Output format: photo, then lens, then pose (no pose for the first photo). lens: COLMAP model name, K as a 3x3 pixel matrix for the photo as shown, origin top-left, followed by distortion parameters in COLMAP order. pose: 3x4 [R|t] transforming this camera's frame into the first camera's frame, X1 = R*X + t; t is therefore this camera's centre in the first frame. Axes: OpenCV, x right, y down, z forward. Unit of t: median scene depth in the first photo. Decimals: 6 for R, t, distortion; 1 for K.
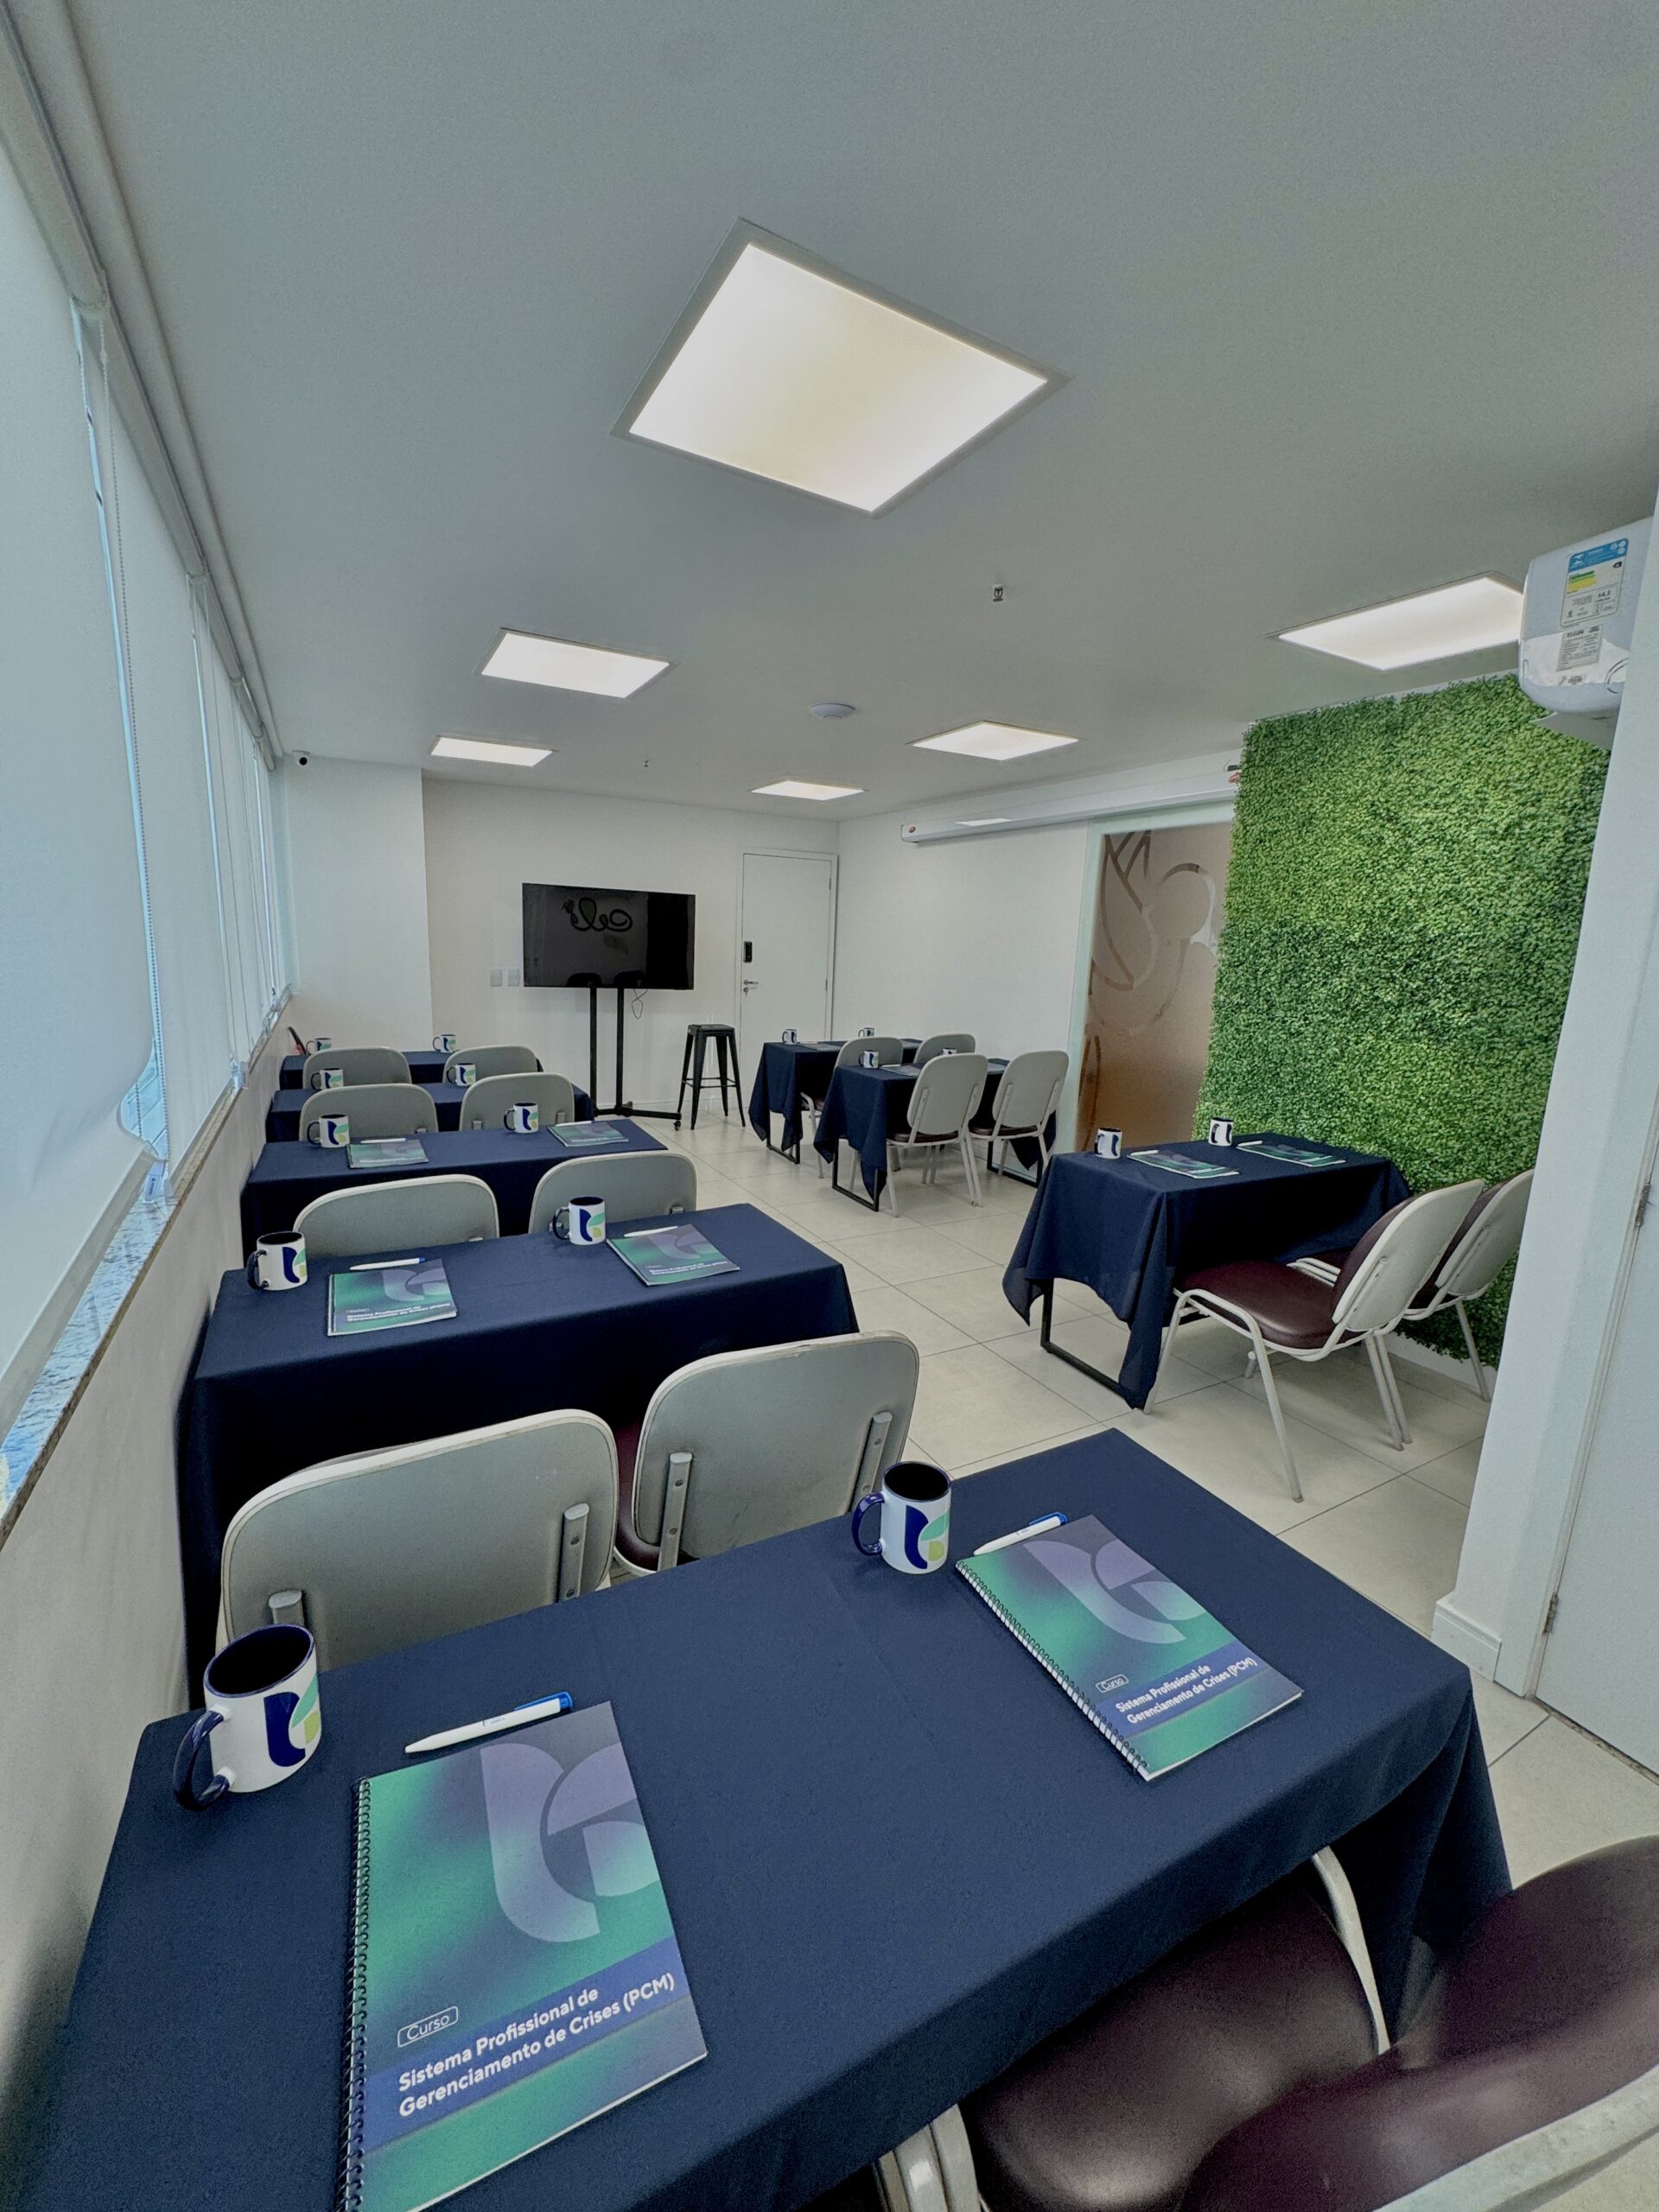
lens RADIAL K [[892.0, 0, 829.5], [0, 892.0, 1106.0], [0, 0, 1]] dist [0.000630, 0.000051]
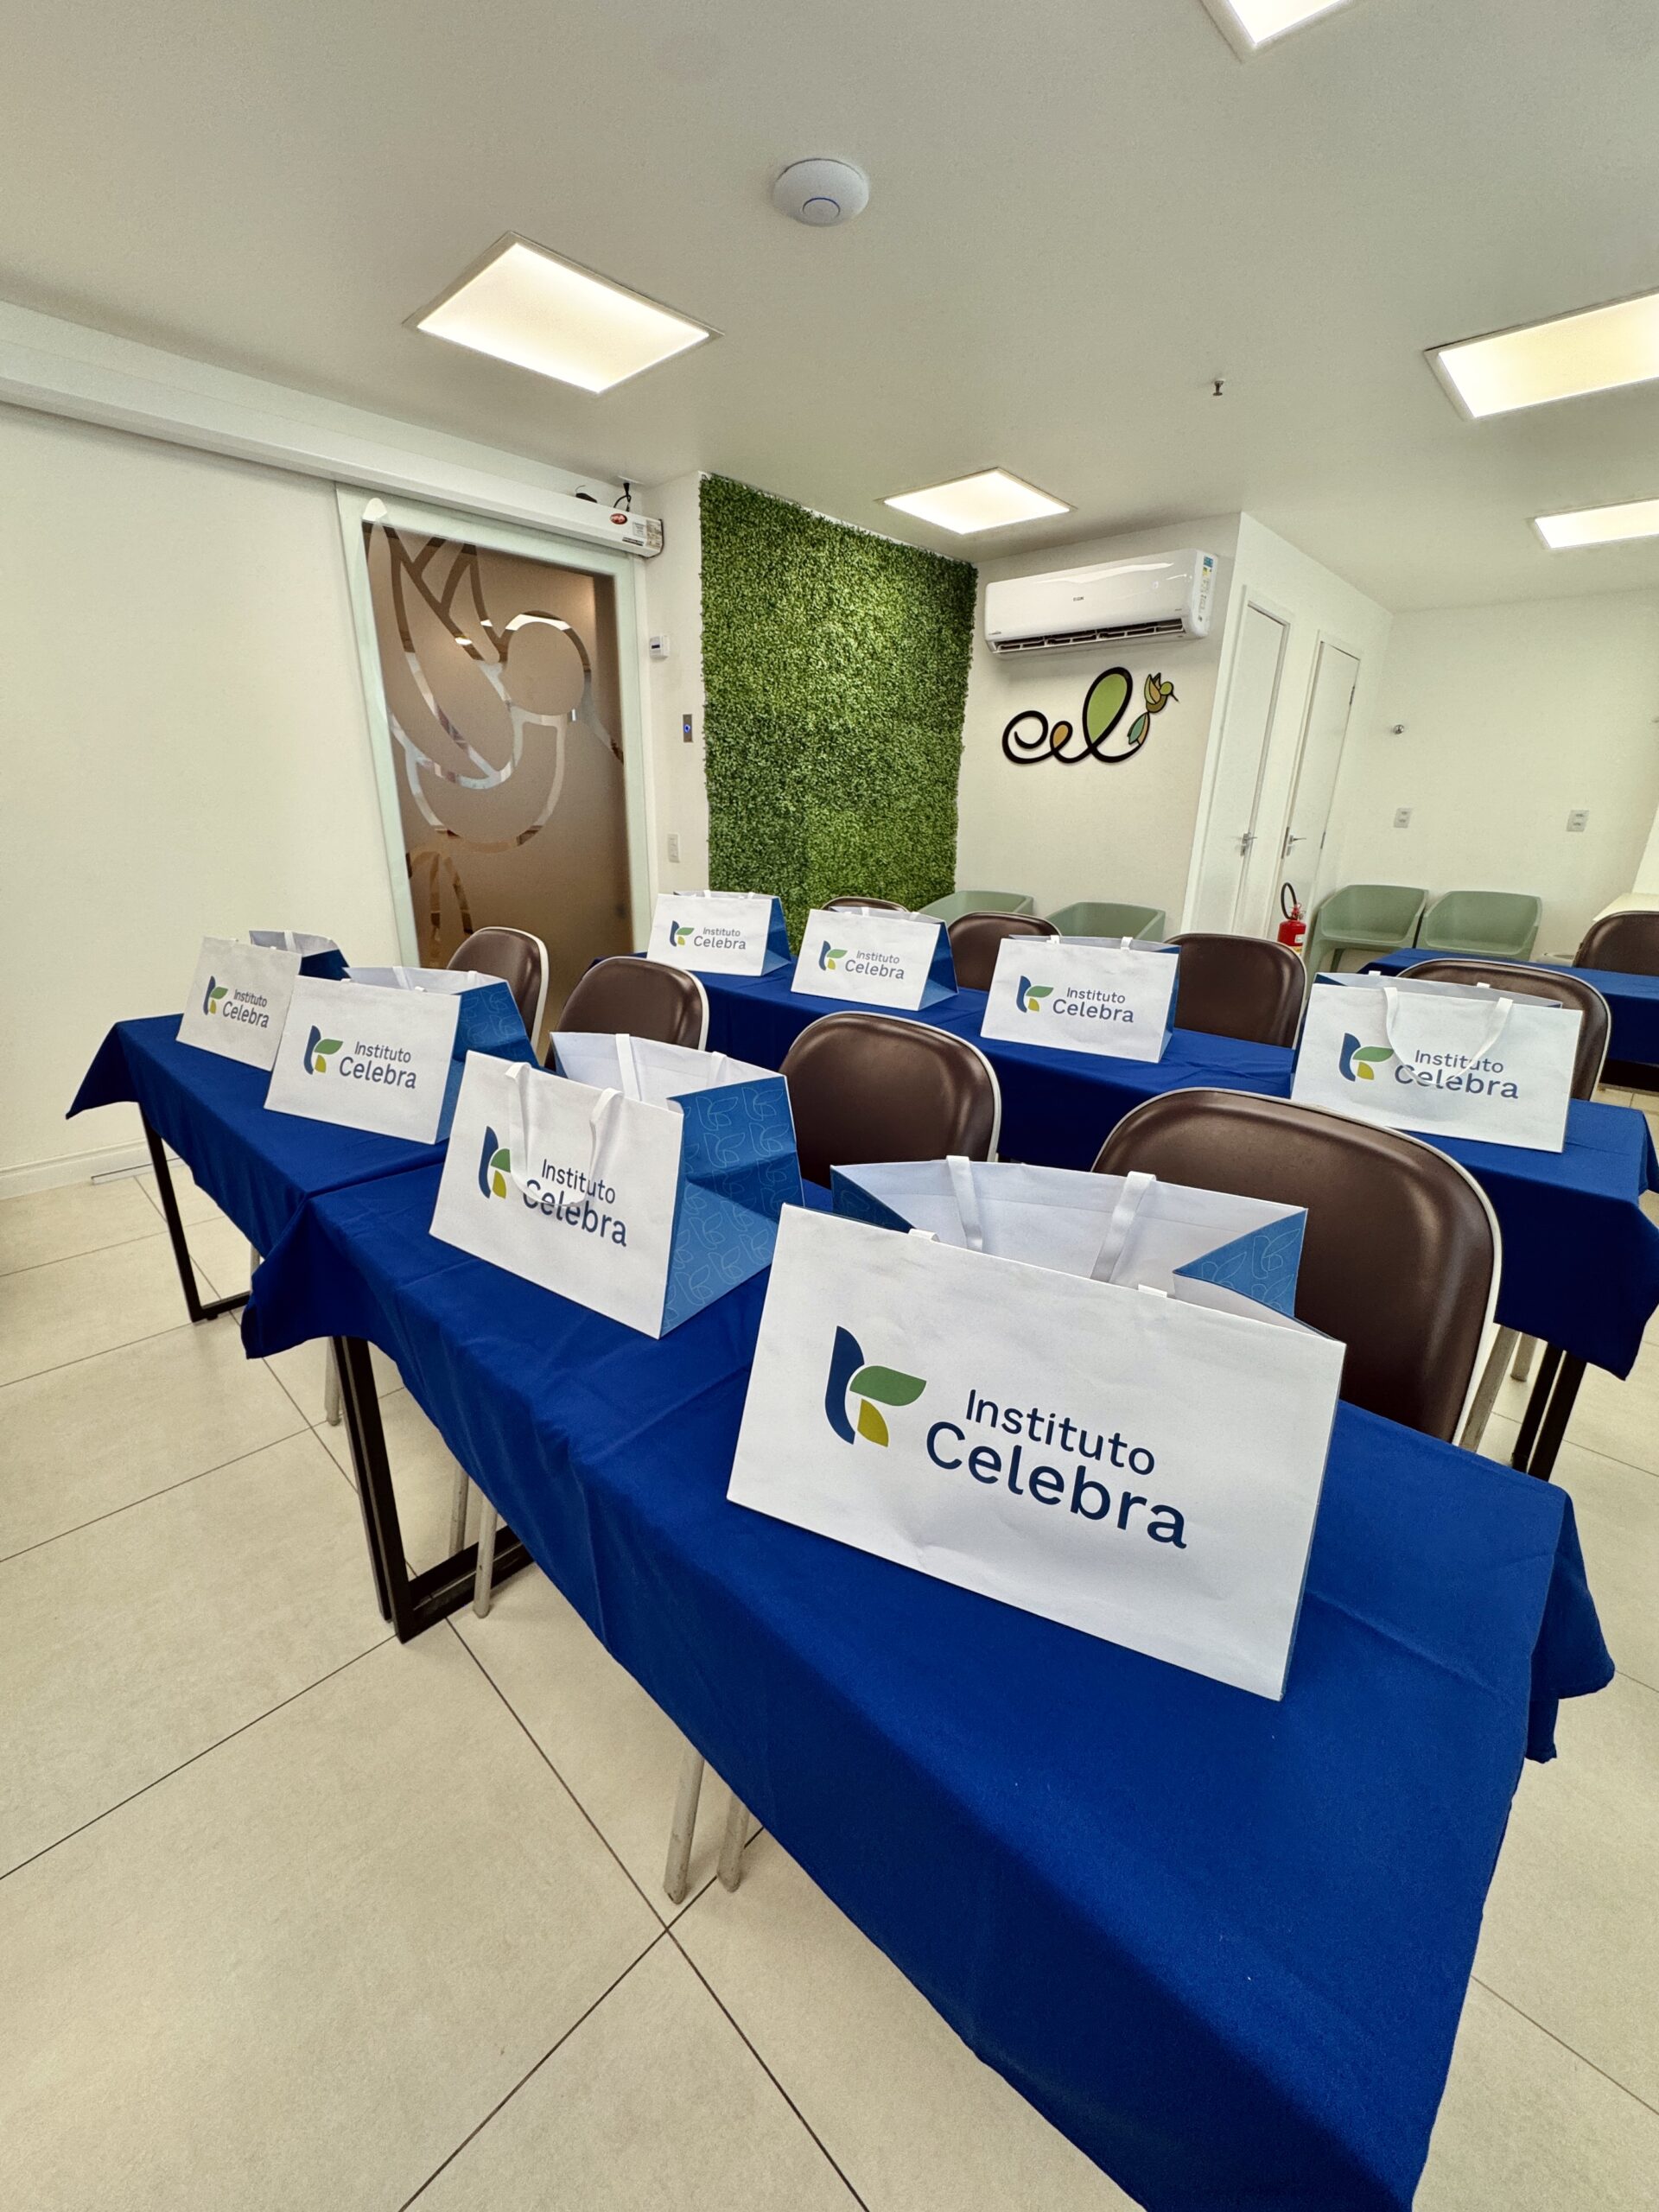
lens RADIAL K [[892.0, 0, 829.5], [0, 892.0, 1106.0], [0, 0, 1]] dist [0.000630, 0.000051]
pose [[-0.302535, -0.340781, 0.890135, -0.488642], [0.154492, 0.904017, 0.398604, -0.143000], [-0.940534, 0.258110, -0.220849, 0.978982]]
